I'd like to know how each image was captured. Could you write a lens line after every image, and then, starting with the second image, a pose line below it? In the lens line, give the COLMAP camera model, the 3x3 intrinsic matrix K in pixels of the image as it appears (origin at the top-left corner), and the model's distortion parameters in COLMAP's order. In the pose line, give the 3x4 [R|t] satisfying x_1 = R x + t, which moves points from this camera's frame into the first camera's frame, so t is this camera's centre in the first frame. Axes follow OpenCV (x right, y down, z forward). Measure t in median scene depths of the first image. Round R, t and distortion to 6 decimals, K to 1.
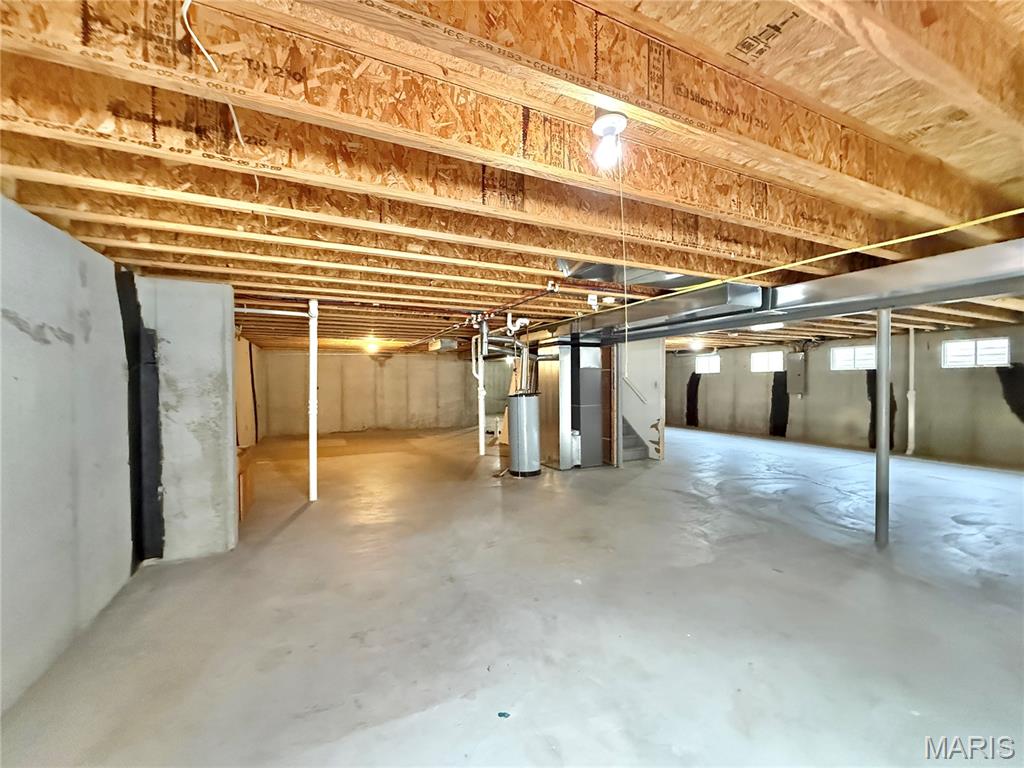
lens RADIAL K [[407.3, 0, 510.0], [0, 407.3, 386.4], [0, 0, 1]] dist [-0.000664, 0.000077]
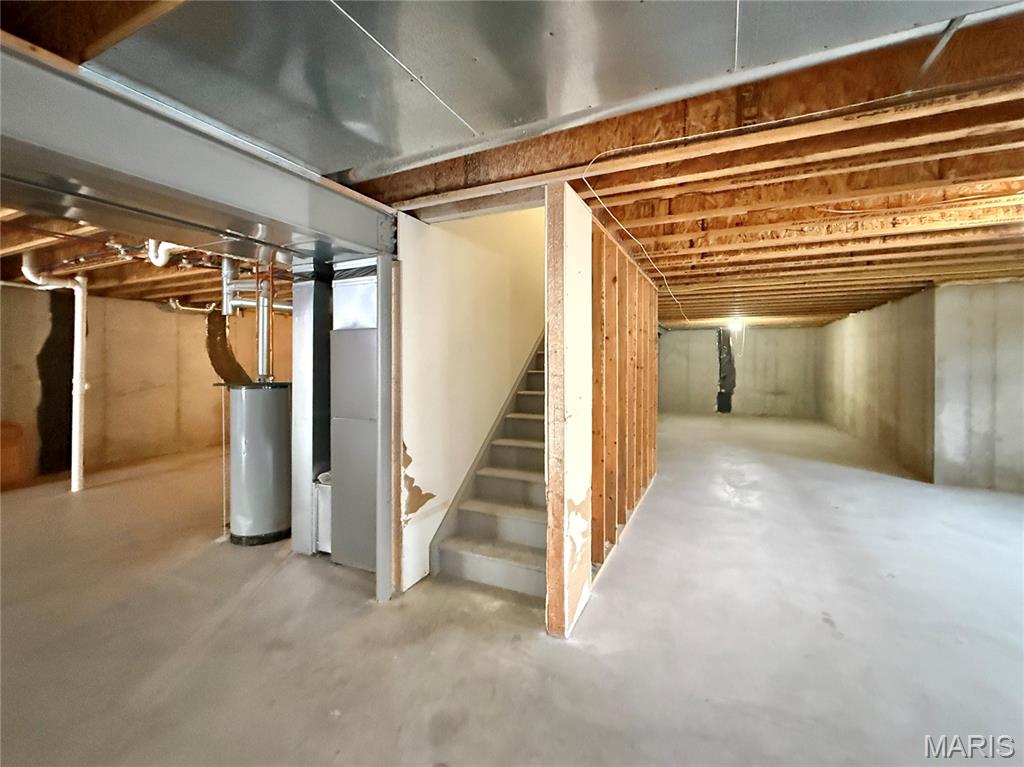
lens RADIAL K [[439.3, 0, 514.7], [0, 439.3, 371.4], [0, 0, 1]] dist [-0.000104, 0.000039]
pose [[0.635670, 0.025524, -0.771539, 0.656548], [-0.017457, 0.999673, 0.018689, -0.013663], [0.771763, 0.001588, 0.635908, 0.855356]]
